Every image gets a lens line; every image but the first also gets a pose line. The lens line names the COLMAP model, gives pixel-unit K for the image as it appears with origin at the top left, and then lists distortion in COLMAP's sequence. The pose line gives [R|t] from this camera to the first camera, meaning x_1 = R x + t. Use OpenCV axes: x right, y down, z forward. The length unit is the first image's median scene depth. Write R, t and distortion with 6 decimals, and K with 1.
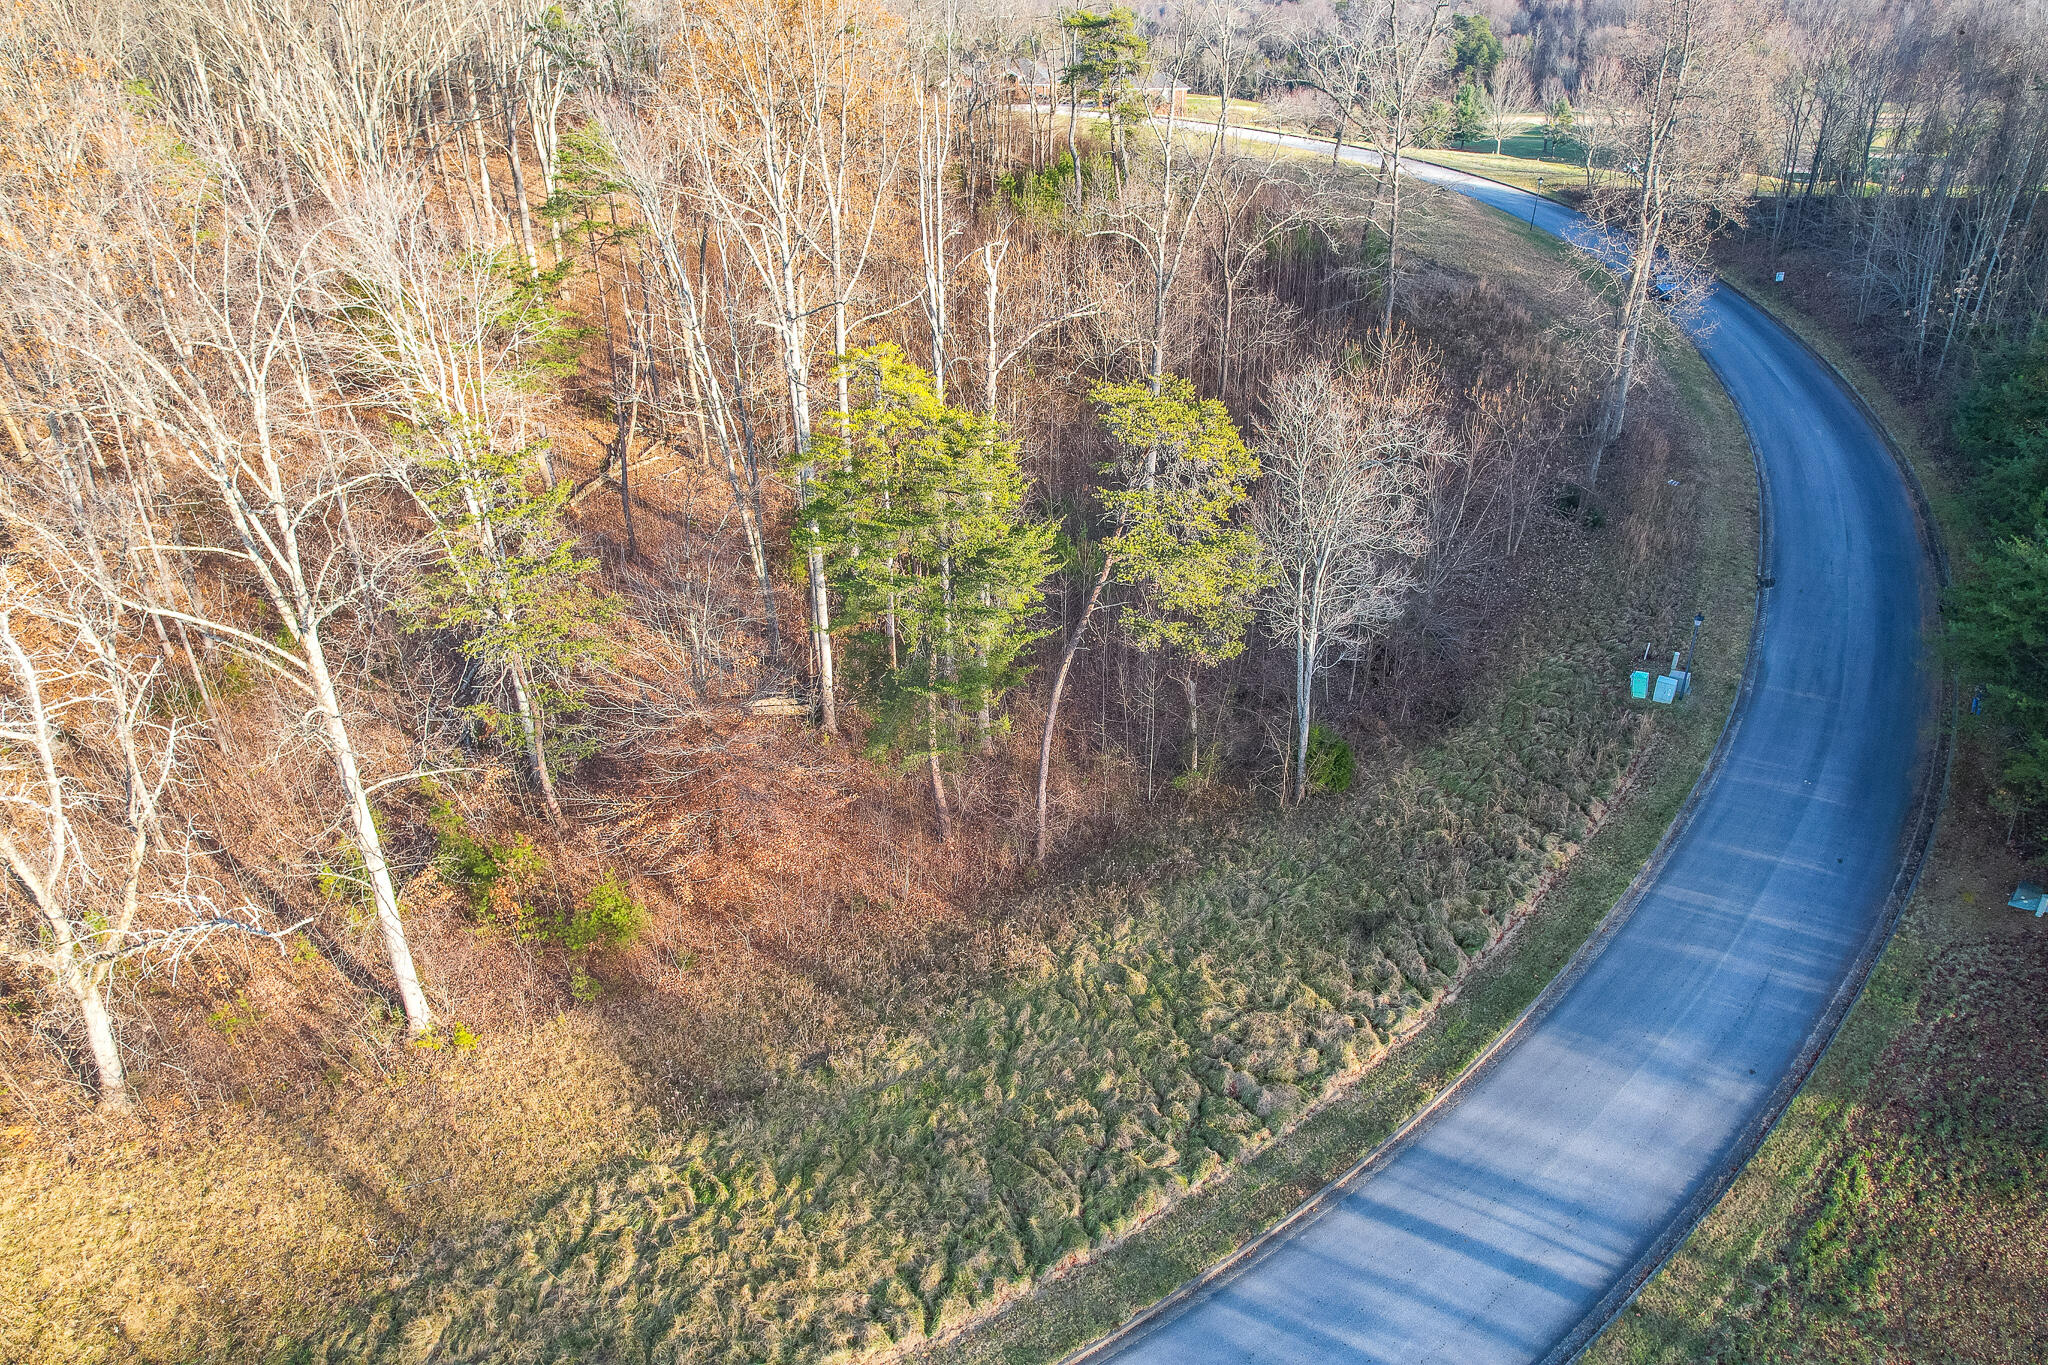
lens RADIAL K [[1307.2, 0, 1028.9], [0, 1307.2, 684.6], [0, 0, 1]] dist [-0.022200, 0.010999]
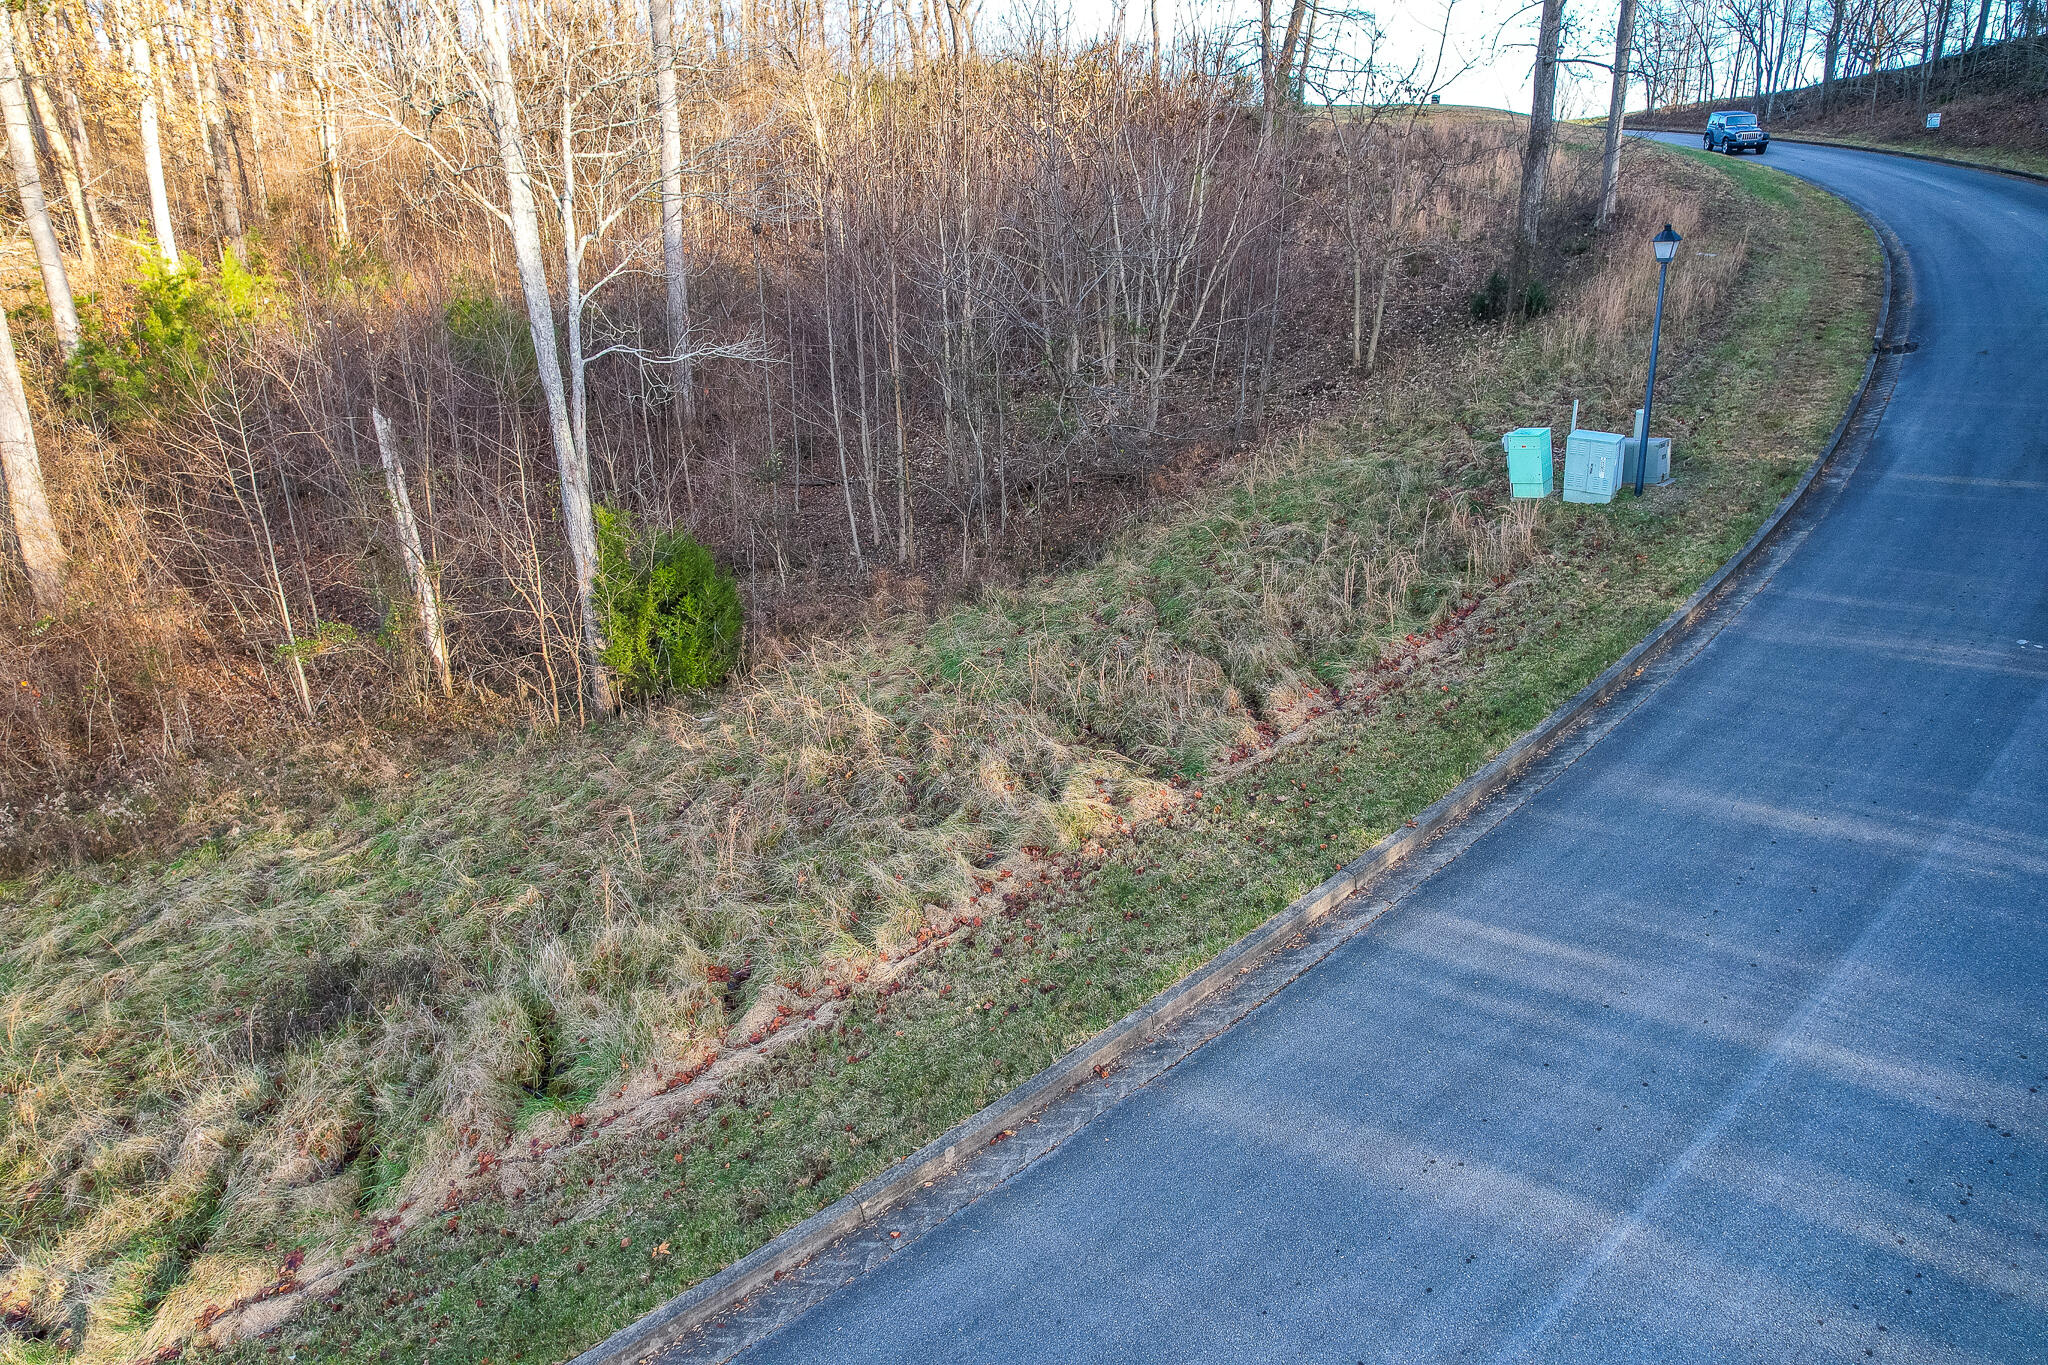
lens RADIAL K [[1307.2, 0, 1023.0], [0, 1307.2, 682.7], [0, 0, 1]] dist [-0.022200, 0.010999]
pose [[0.993040, 0.037437, -0.111670, 0.437202], [-0.054654, 0.986346, -0.155352, 0.153576], [0.104329, 0.160374, 0.981527, 0.741003]]
